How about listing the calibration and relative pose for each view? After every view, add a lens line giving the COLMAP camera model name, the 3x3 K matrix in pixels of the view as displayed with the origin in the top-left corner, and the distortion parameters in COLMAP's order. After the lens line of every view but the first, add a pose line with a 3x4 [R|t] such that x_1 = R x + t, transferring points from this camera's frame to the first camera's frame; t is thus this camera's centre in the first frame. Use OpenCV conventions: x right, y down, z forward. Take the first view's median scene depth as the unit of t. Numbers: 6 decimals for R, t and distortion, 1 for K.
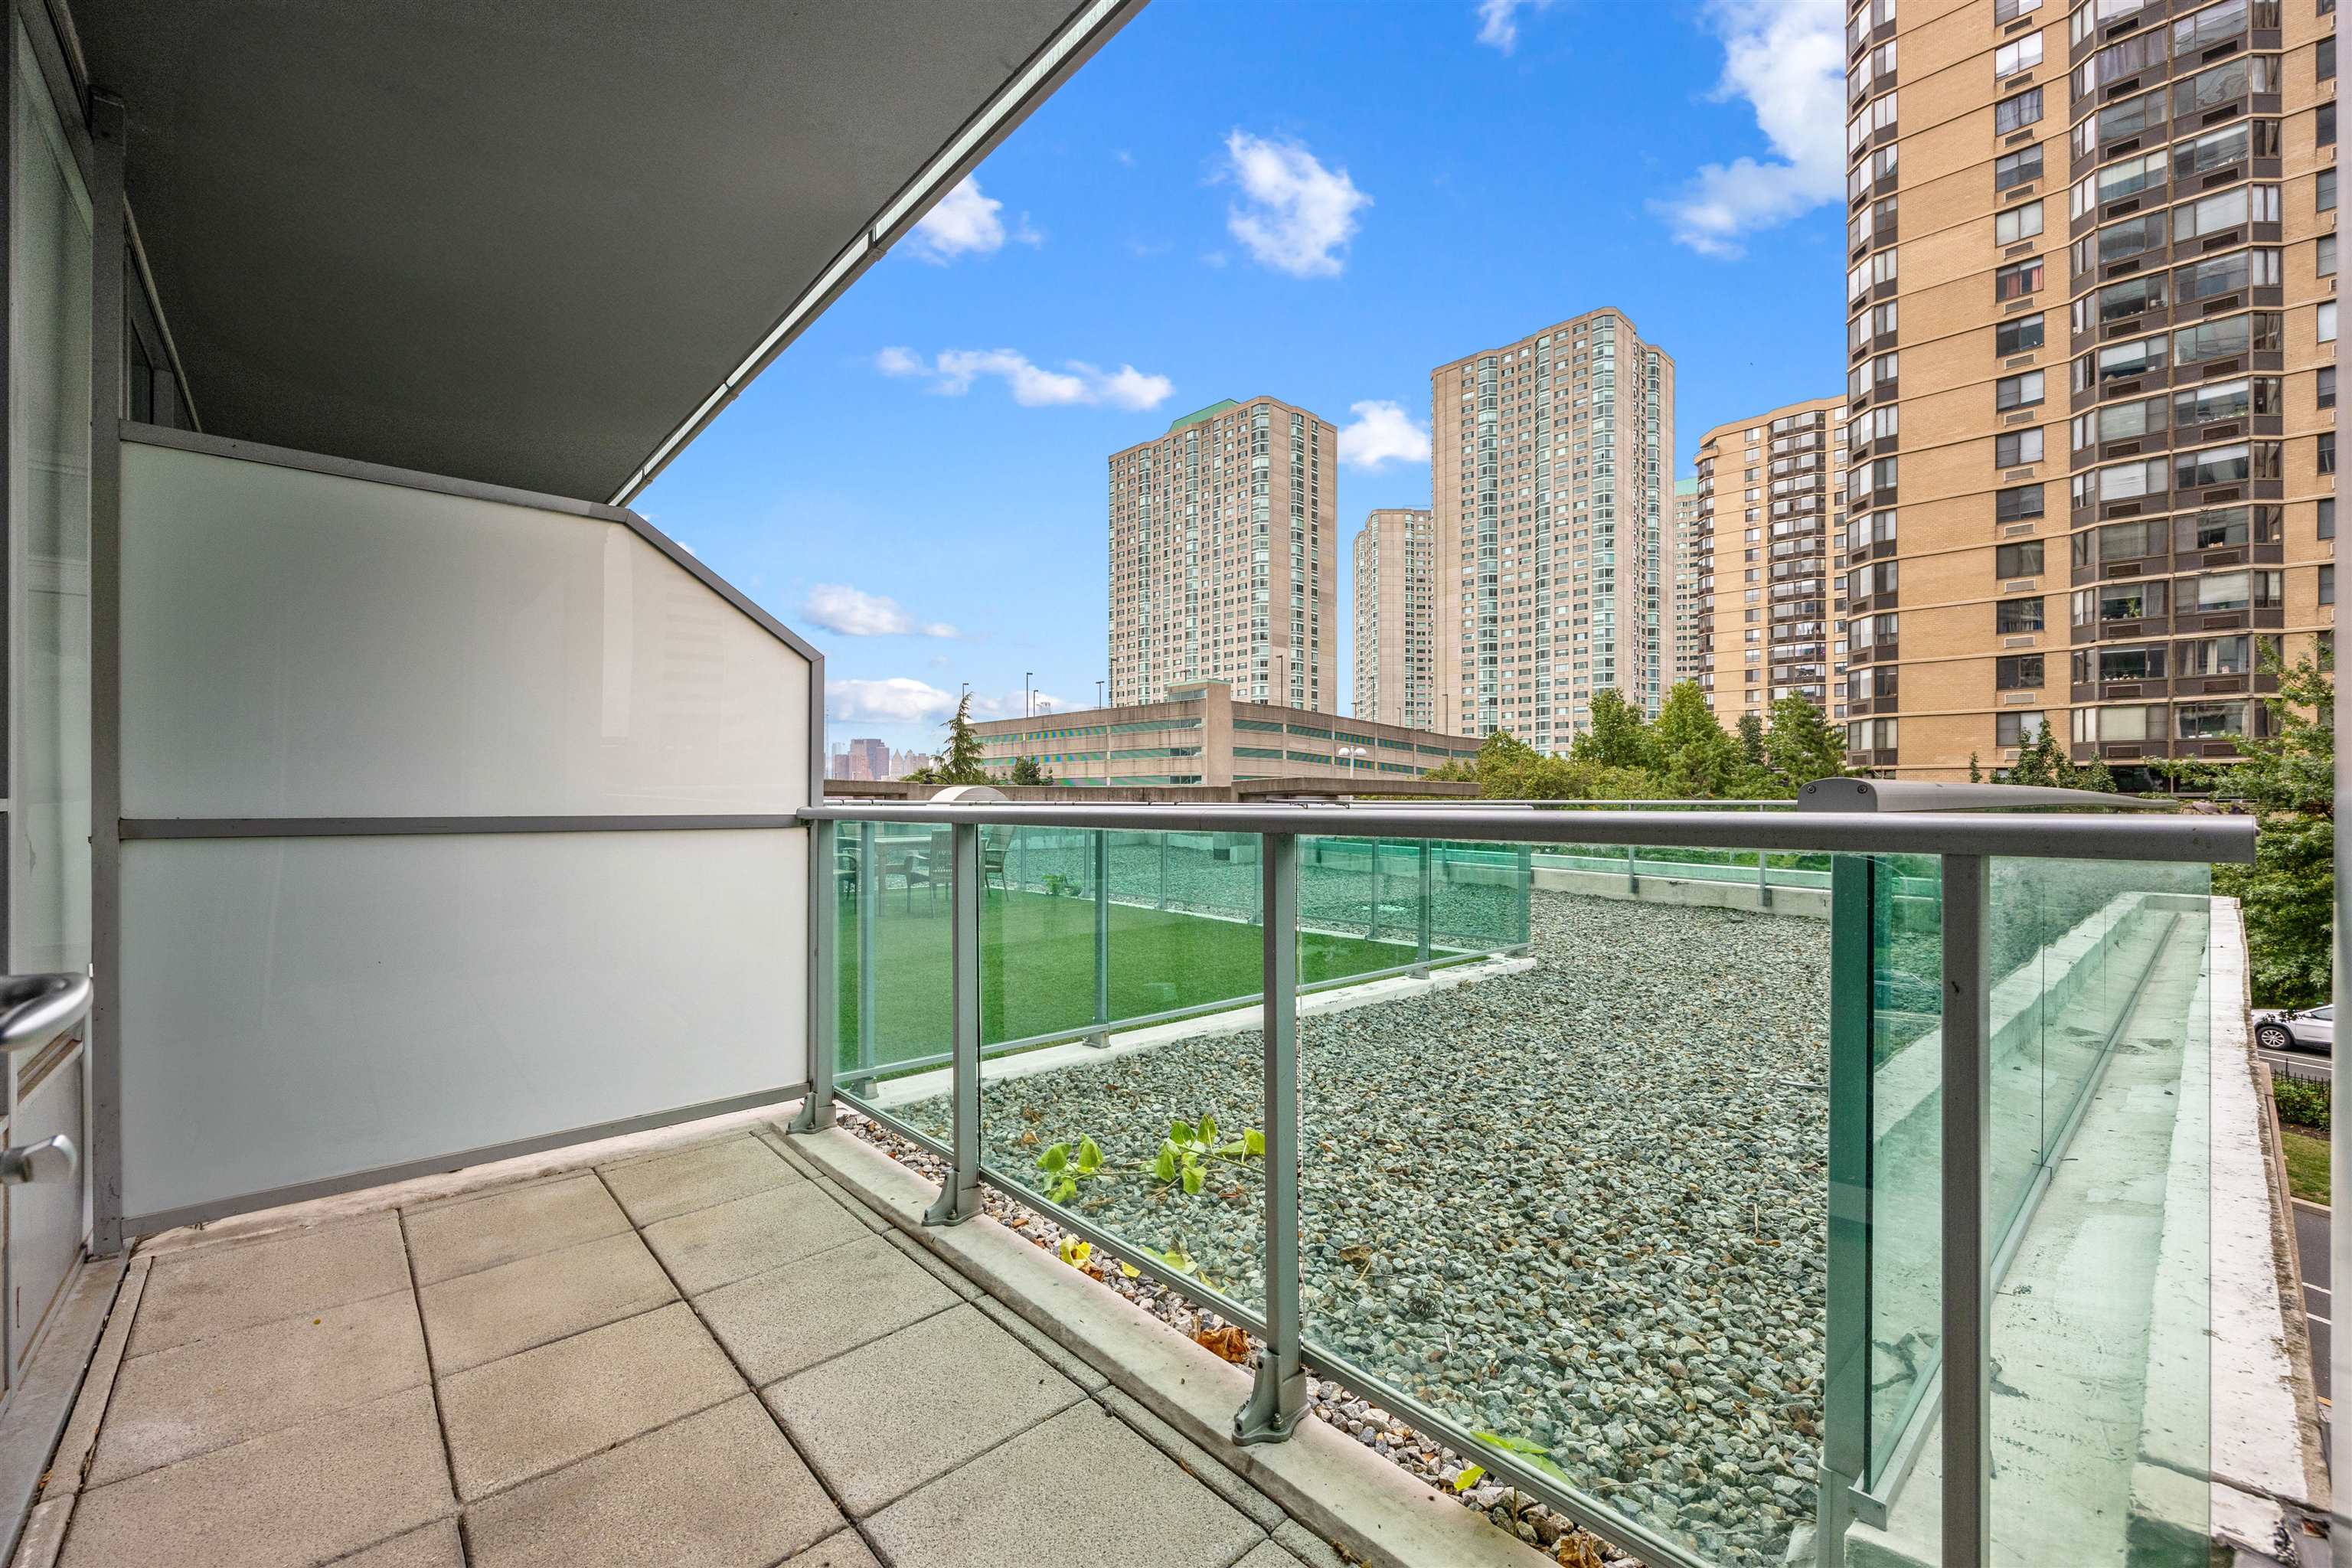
lens RADIAL K [[956.2, 0, 1175.2], [0, 956.2, 797.8], [0, 0, 1]] dist [-0.002838, -0.000352]
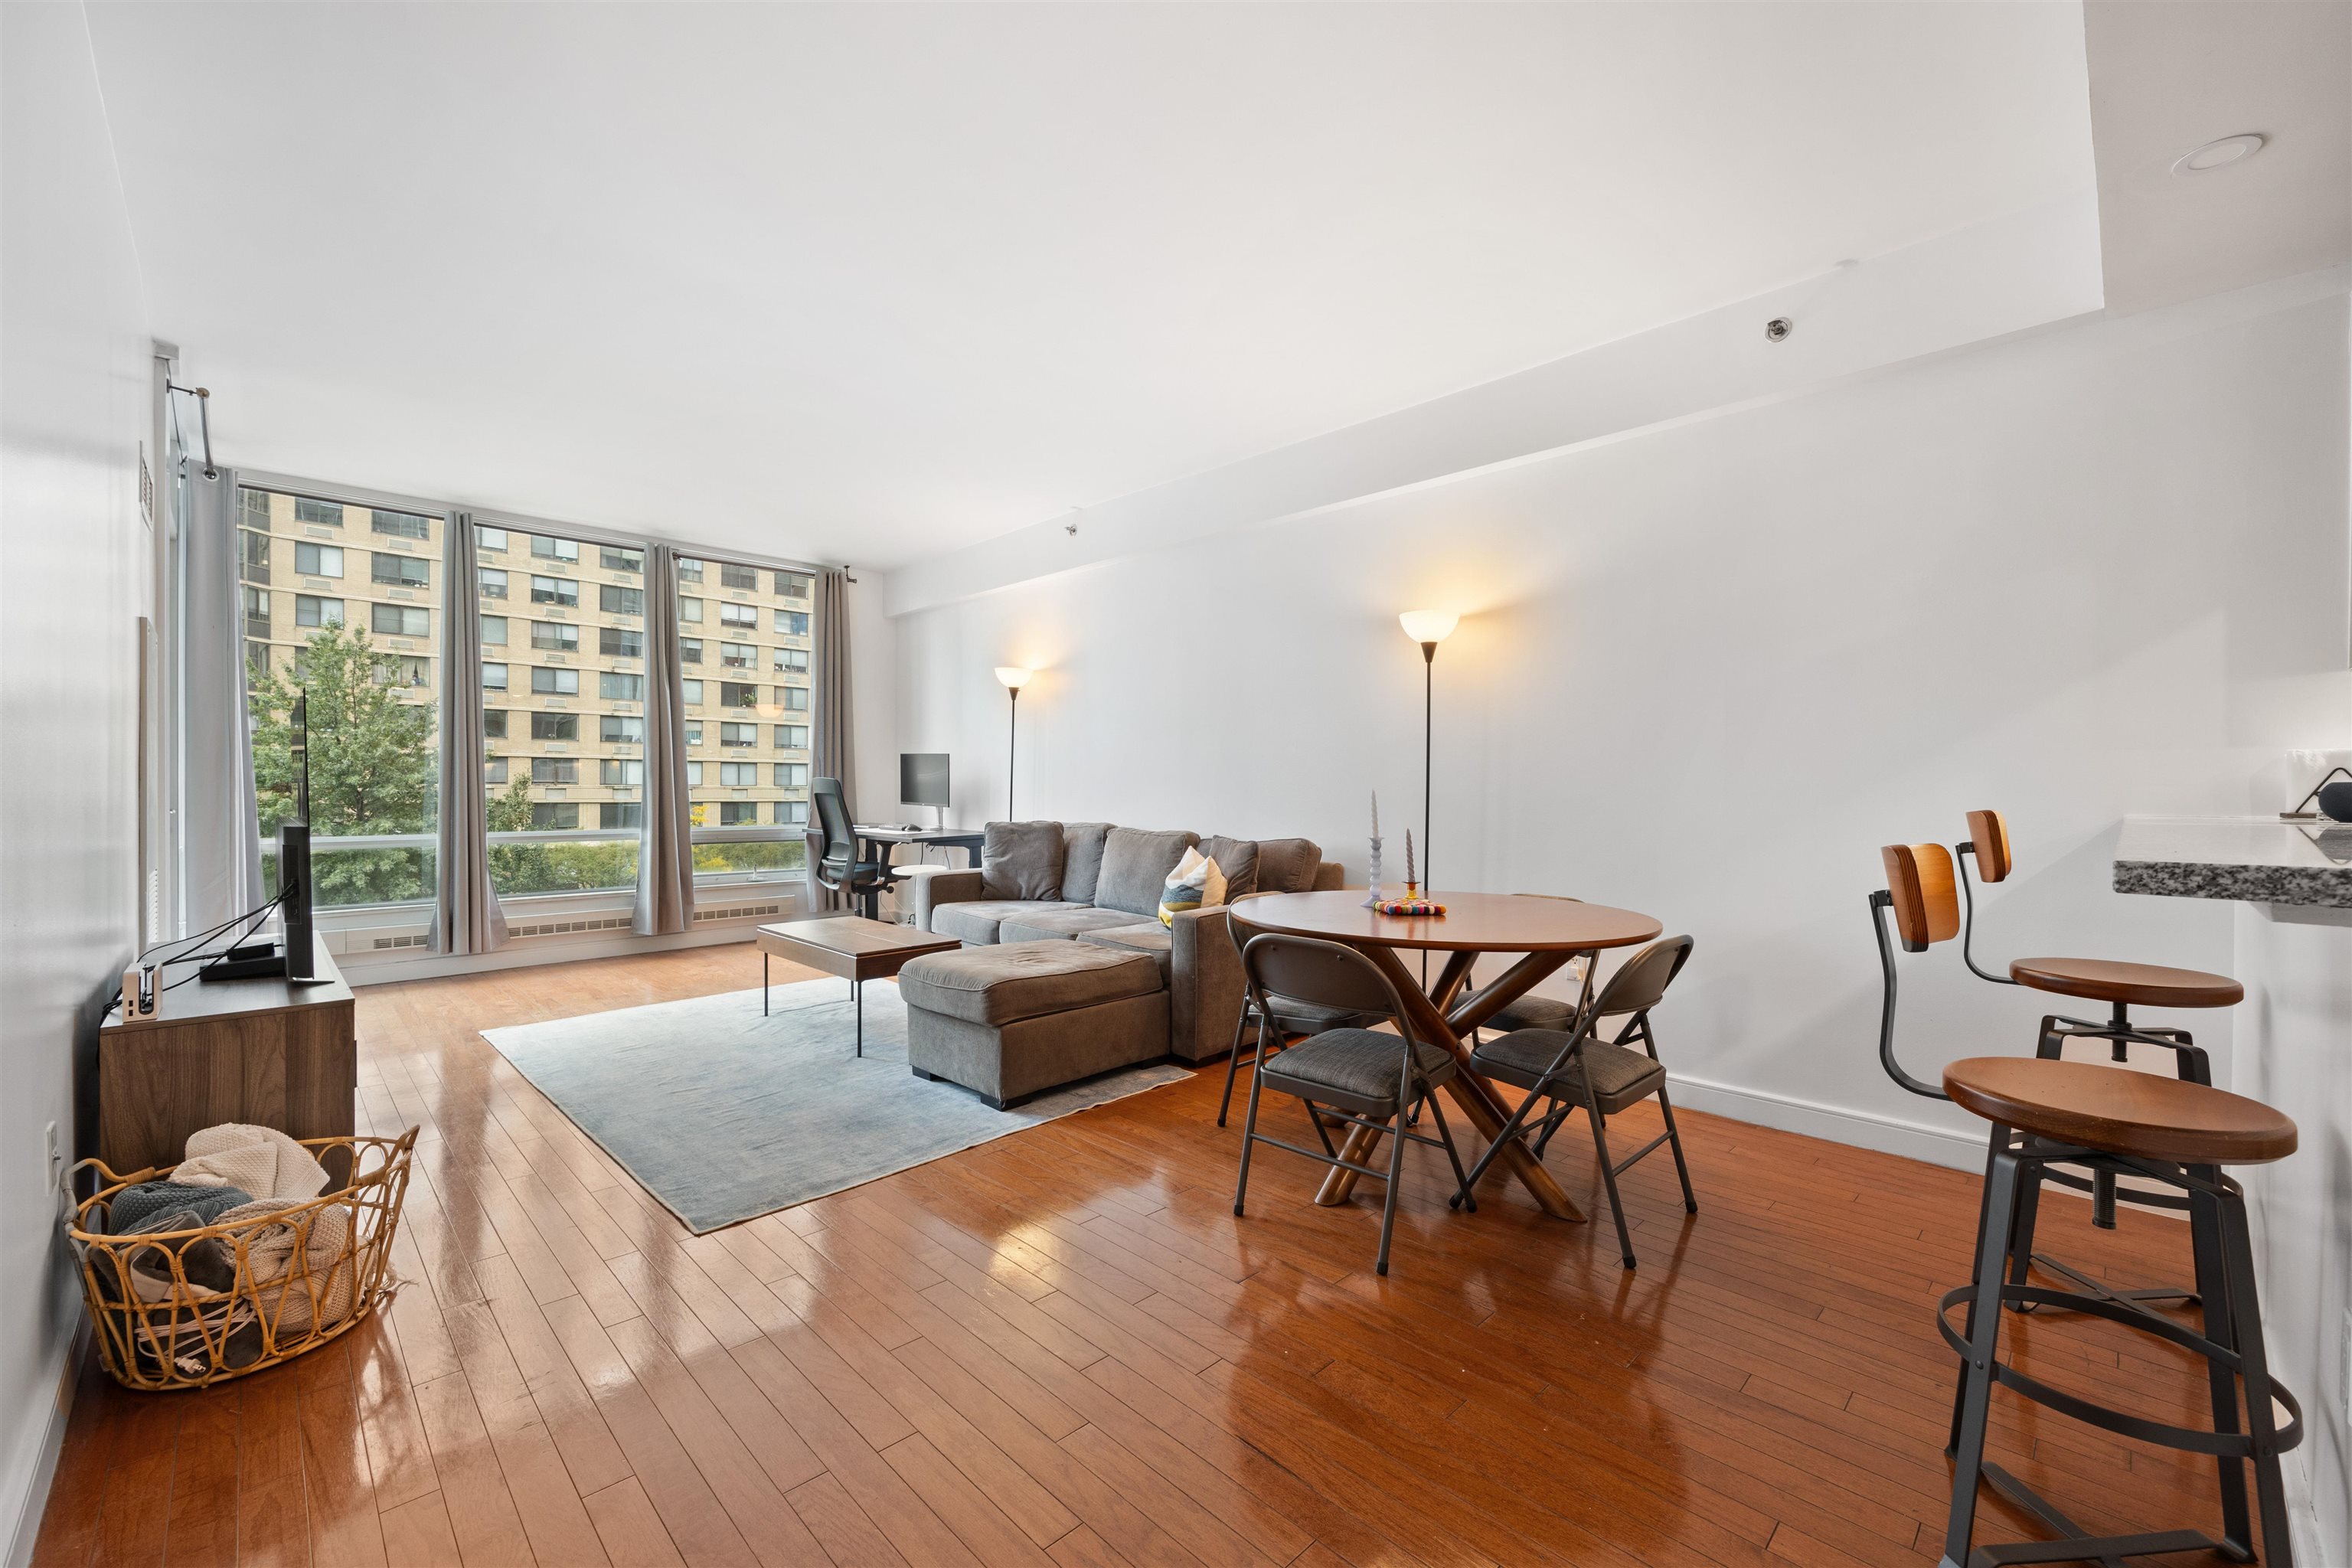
lens RADIAL K [[956.2, 0, 1175.2], [0, 956.2, 797.8], [0, 0, 1]] dist [-0.002838, -0.000352]
pose [[-0.041917, -0.012707, 0.999040, -0.085357], [-0.006883, 0.999899, 0.012429, -0.000329], [-0.999097, -0.006355, -0.042000, -0.087818]]
